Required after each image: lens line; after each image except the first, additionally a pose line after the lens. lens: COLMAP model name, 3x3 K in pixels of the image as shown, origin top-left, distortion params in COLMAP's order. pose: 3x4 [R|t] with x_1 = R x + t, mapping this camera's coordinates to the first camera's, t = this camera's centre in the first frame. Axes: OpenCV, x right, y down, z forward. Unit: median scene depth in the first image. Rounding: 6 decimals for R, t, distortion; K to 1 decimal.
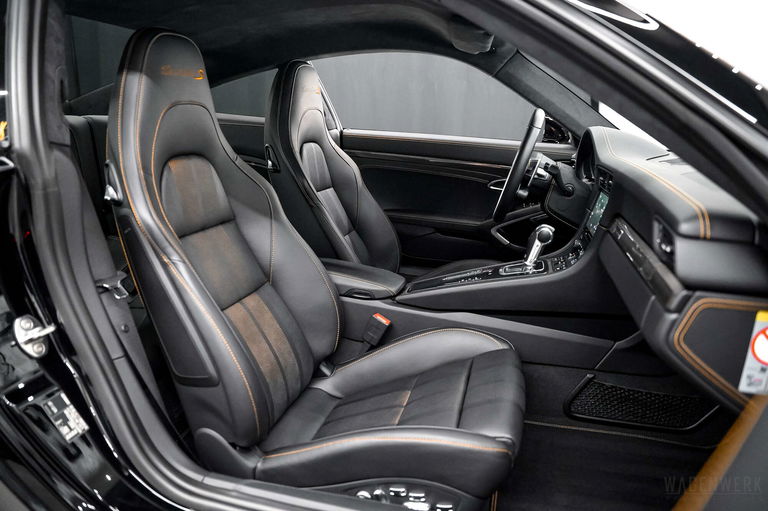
lens RADIAL K [[532.5, 0, 384.0], [0, 532.5, 255.5], [0, 0, 1]] dist [-0.162323, 0.113574]
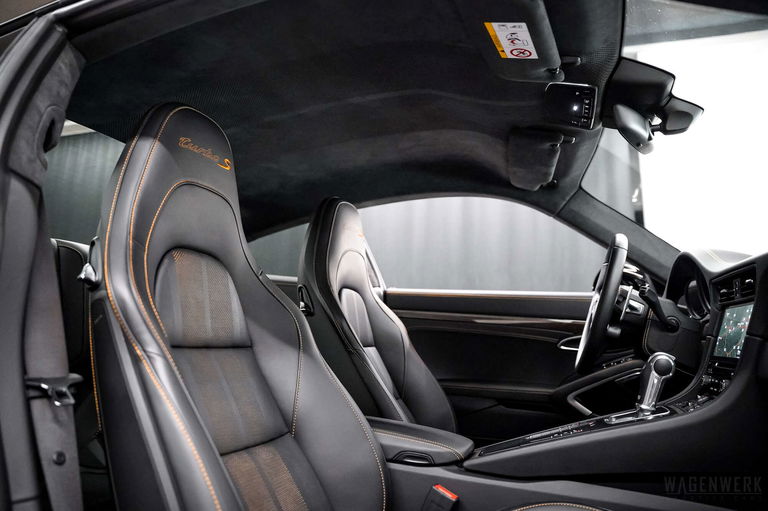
lens RADIAL K [[532.5, 0, 384.0], [0, 532.5, 255.5], [0, 0, 1]] dist [-0.162323, 0.113574]
pose [[0.997894, -0.014175, -0.063298, -0.037853], [-0.012358, 0.916414, -0.400042, 0.106213], [0.063678, 0.399981, 0.914309, 0.239611]]
